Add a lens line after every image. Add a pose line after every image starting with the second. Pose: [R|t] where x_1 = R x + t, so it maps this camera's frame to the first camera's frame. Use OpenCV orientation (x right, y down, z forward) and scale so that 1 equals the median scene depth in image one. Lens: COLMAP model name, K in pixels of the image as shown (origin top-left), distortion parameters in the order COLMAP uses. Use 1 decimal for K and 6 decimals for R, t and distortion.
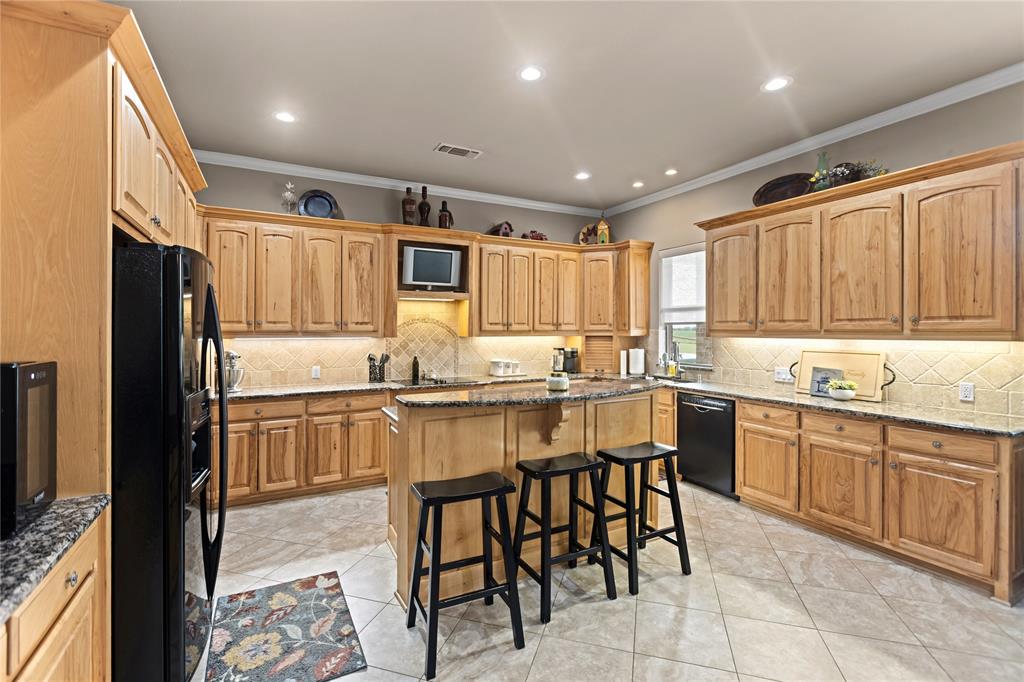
lens RADIAL K [[461.3, 0, 506.2], [0, 461.3, 333.8], [0, 0, 1]] dist [0.003800, -0.000141]
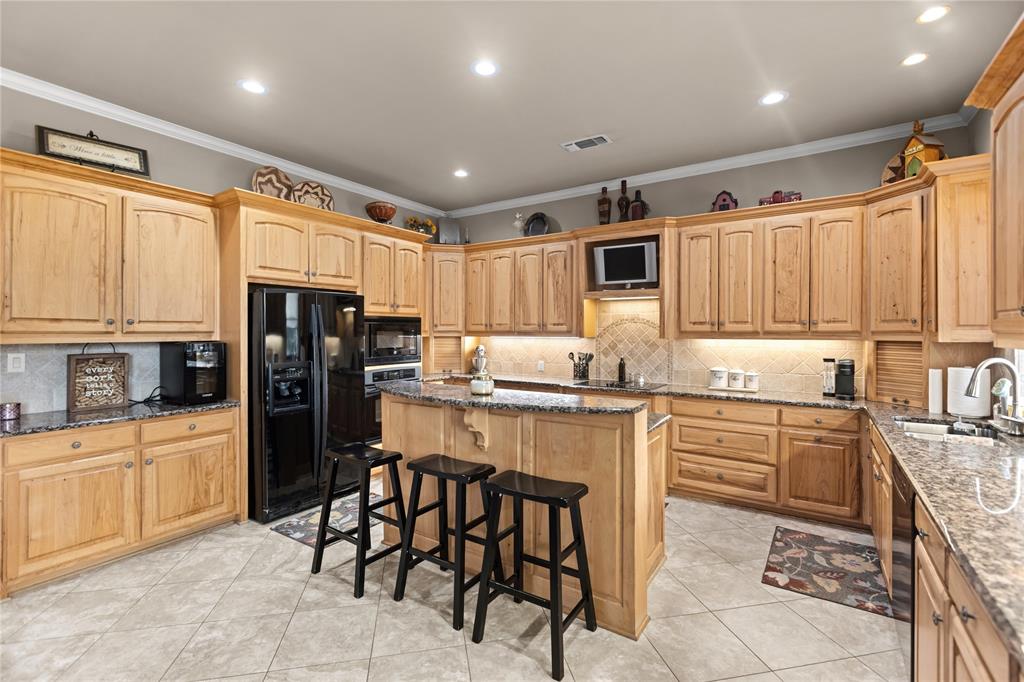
lens RADIAL K [[461.3, 0, 508.5], [0, 461.3, 333.7], [0, 0, 1]] dist [0.003800, -0.000141]
pose [[0.481226, 0.007187, -0.876567, 0.546230], [-0.008609, 0.999957, 0.003472, -0.003134], [0.876554, 0.005875, 0.481267, 0.331529]]
